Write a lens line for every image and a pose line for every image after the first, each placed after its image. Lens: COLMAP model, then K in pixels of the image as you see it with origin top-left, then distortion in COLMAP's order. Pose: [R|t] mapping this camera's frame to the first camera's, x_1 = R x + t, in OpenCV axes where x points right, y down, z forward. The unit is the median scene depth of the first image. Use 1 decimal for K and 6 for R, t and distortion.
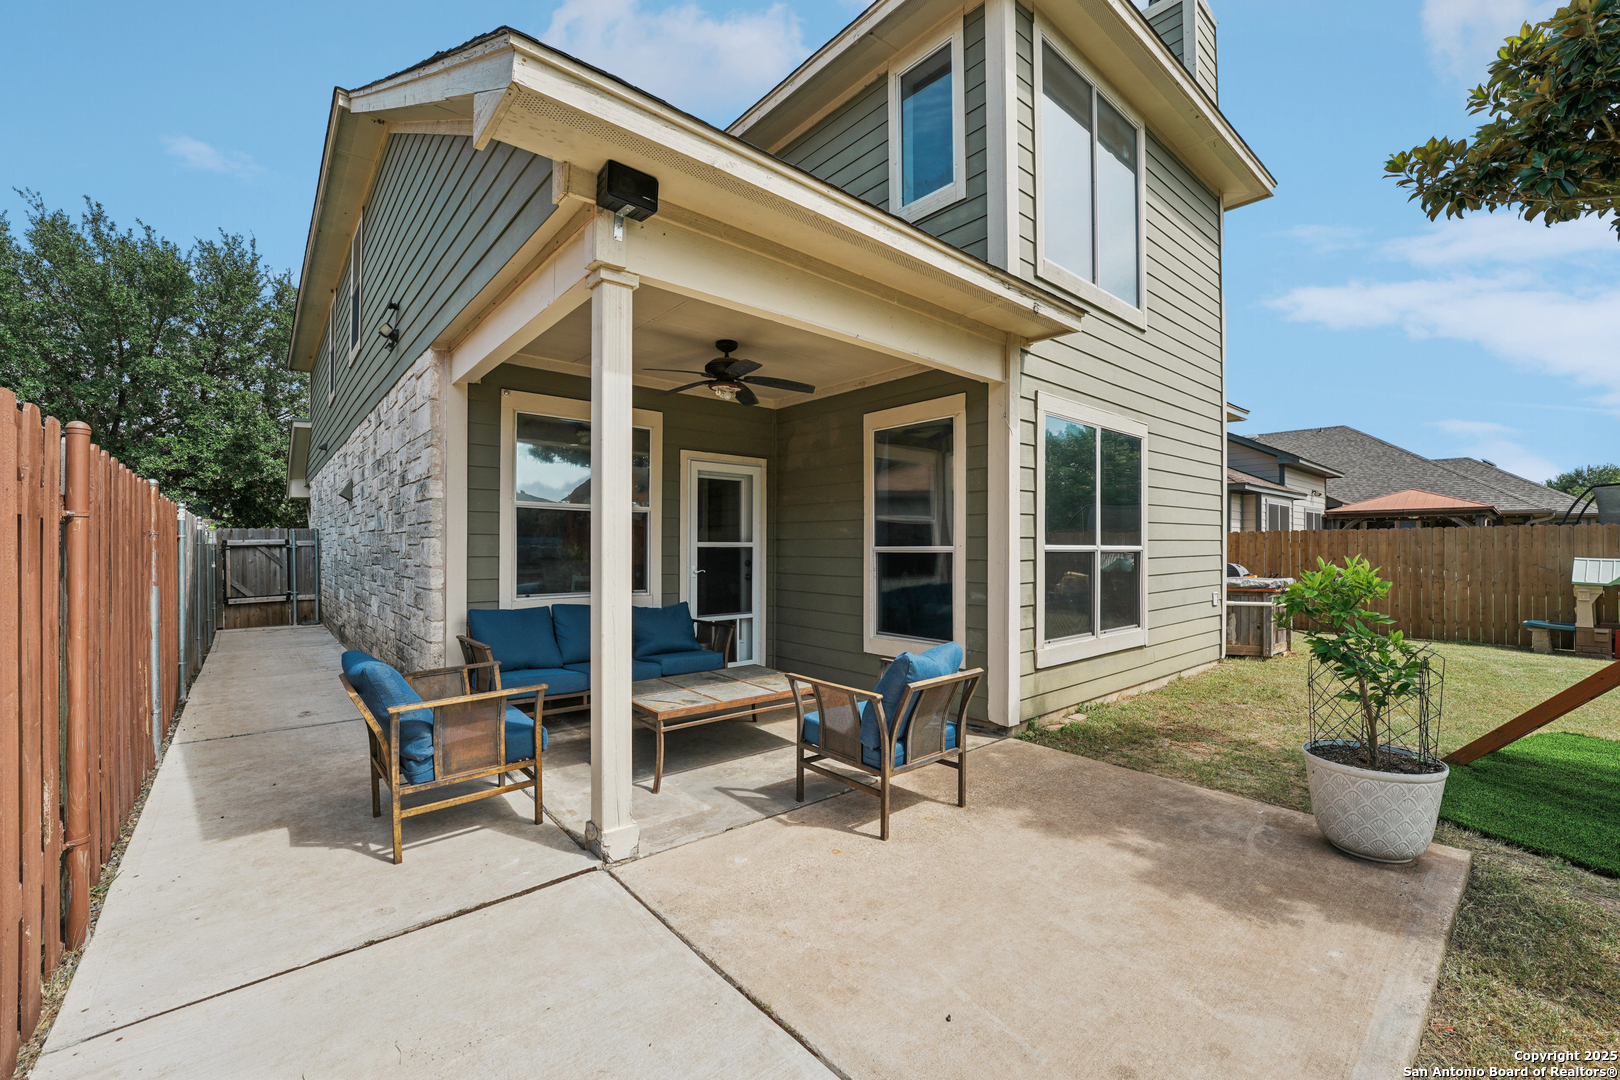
lens RADIAL K [[662.3, 0, 803.7], [0, 662.3, 545.9], [0, 0, 1]] dist [-0.027469, -0.000371]
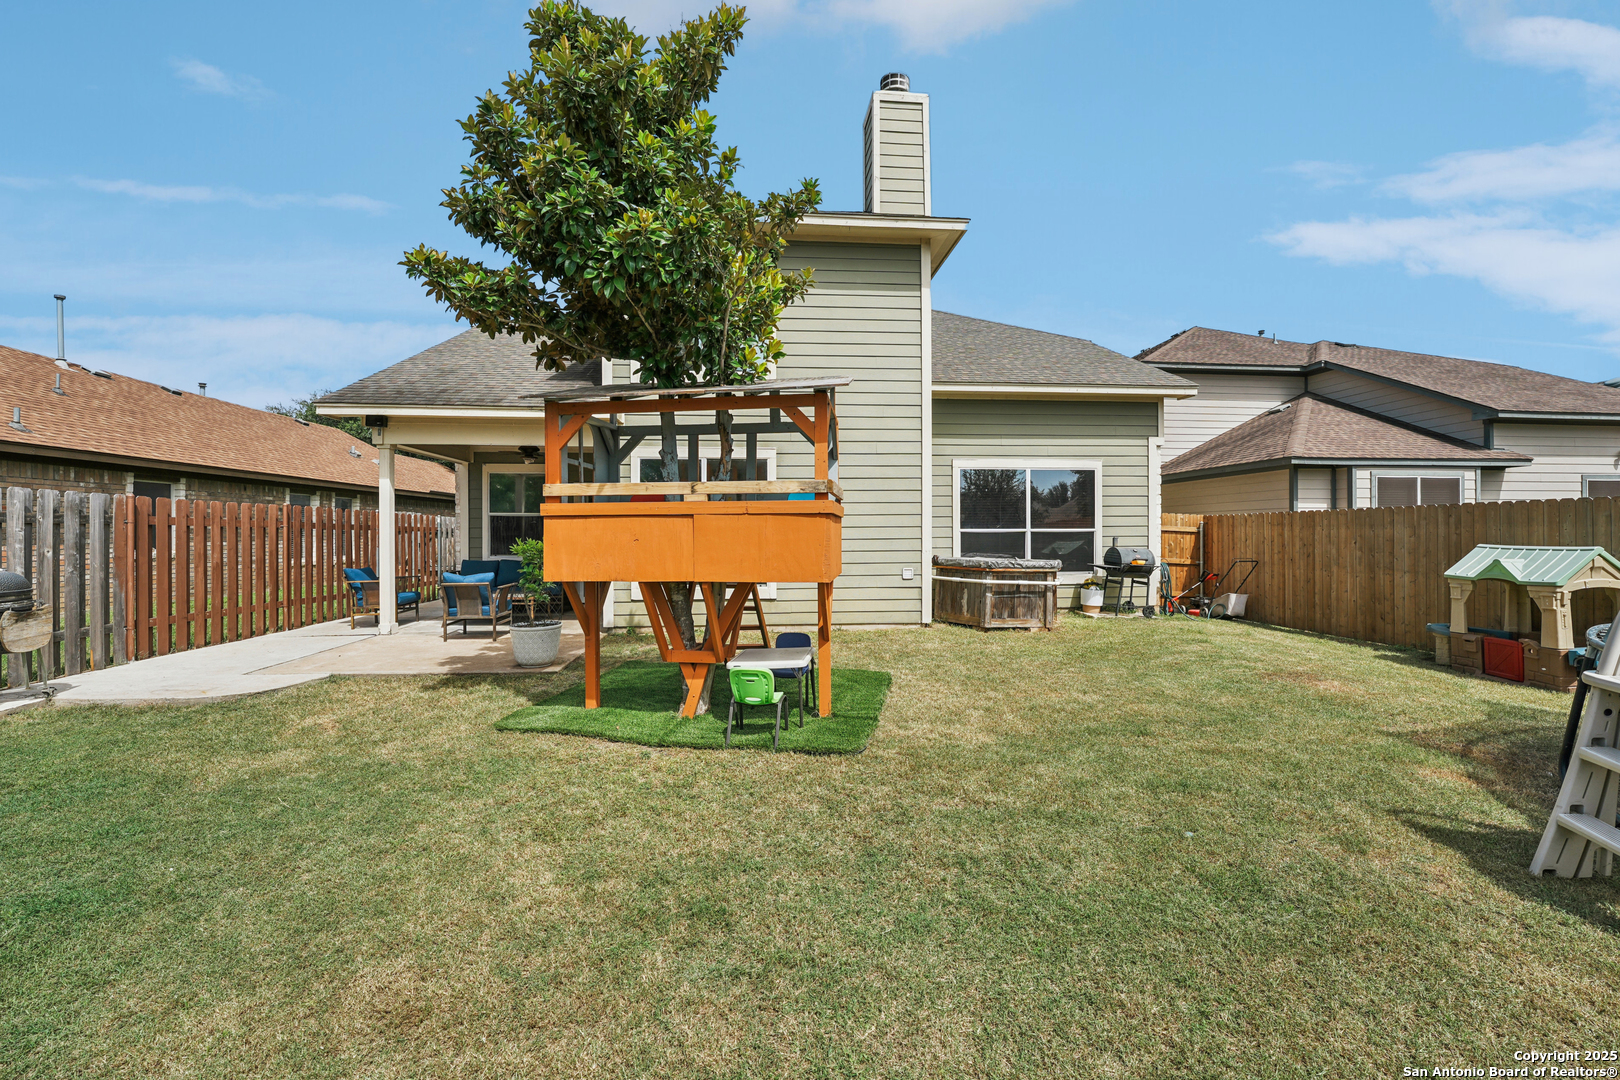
lens RADIAL K [[658.3, 0, 794.0], [0, 658.3, 529.3], [0, 0, 1]] dist [-0.026750, -0.000174]
pose [[0.811024, -0.006579, -0.584976, 1.695086], [0.003736, 0.999975, -0.006065, 0.003912], [0.585001, 0.002733, 0.811028, -0.197440]]
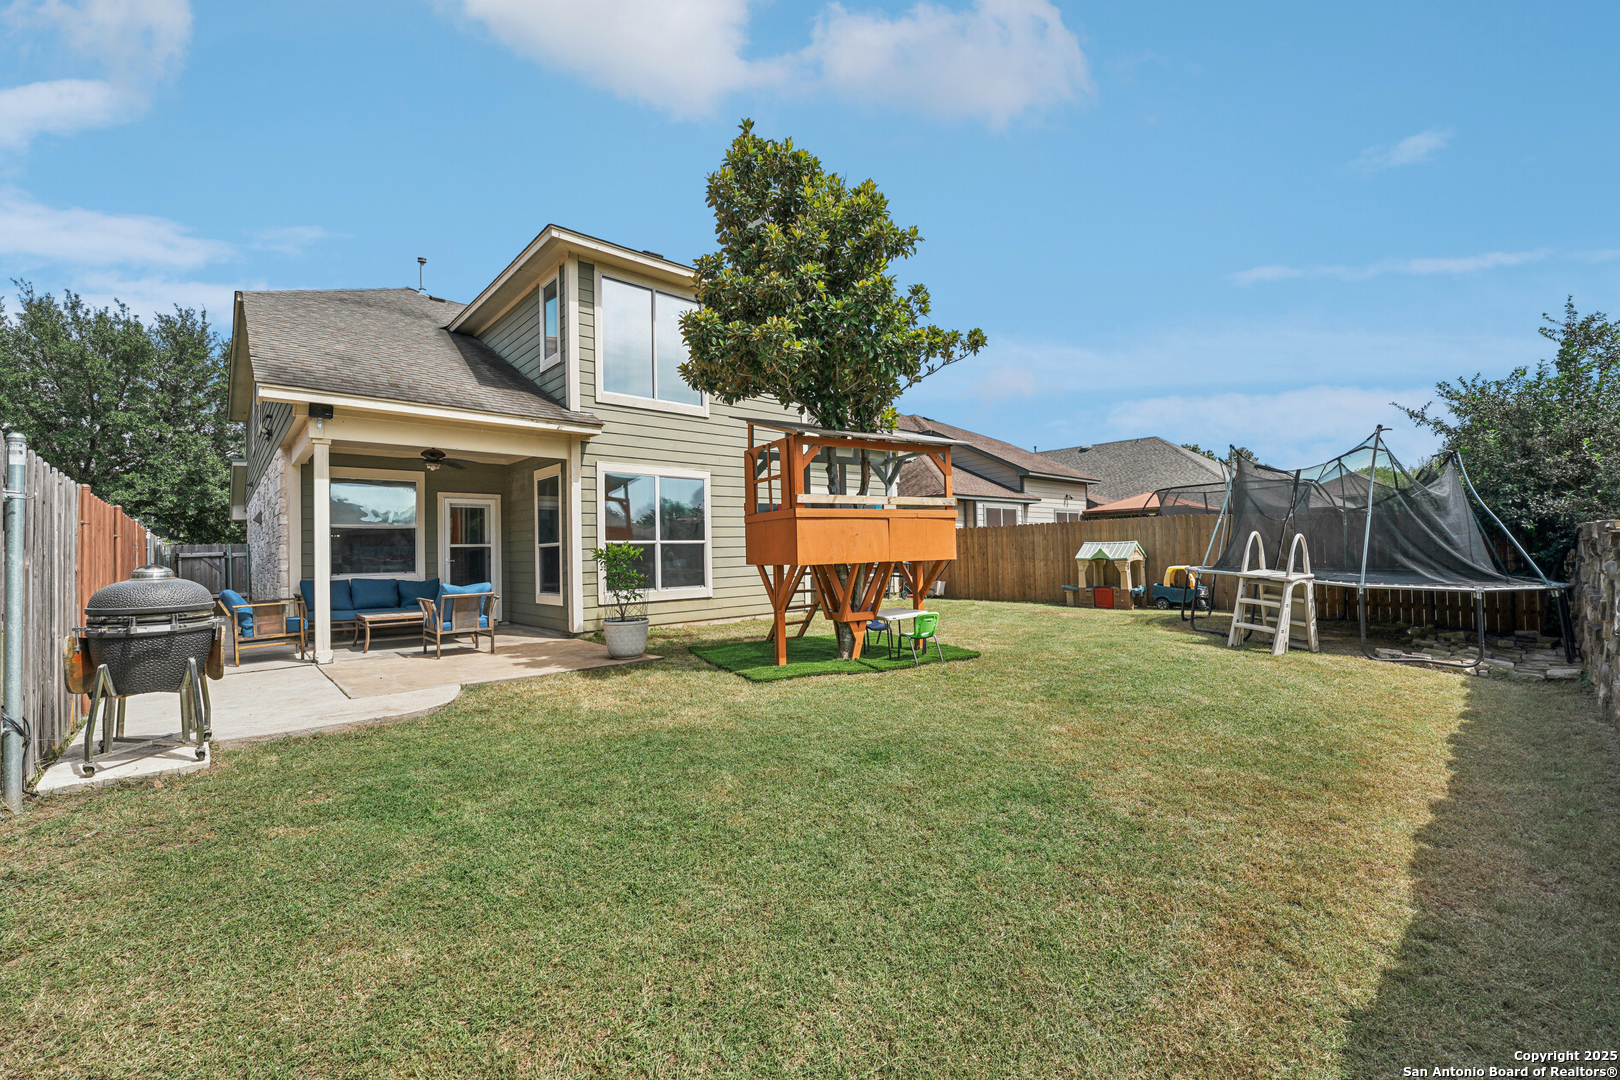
lens RADIAL K [[663.2, 0, 801.4], [0, 663.2, 533.4], [0, 0, 1]] dist [-0.025871, 0.000310]
pose [[0.999207, -0.023516, 0.032132, 0.849204], [0.024441, 0.999289, -0.028704, 0.045341], [-0.031434, 0.029466, 0.999071, -0.914574]]
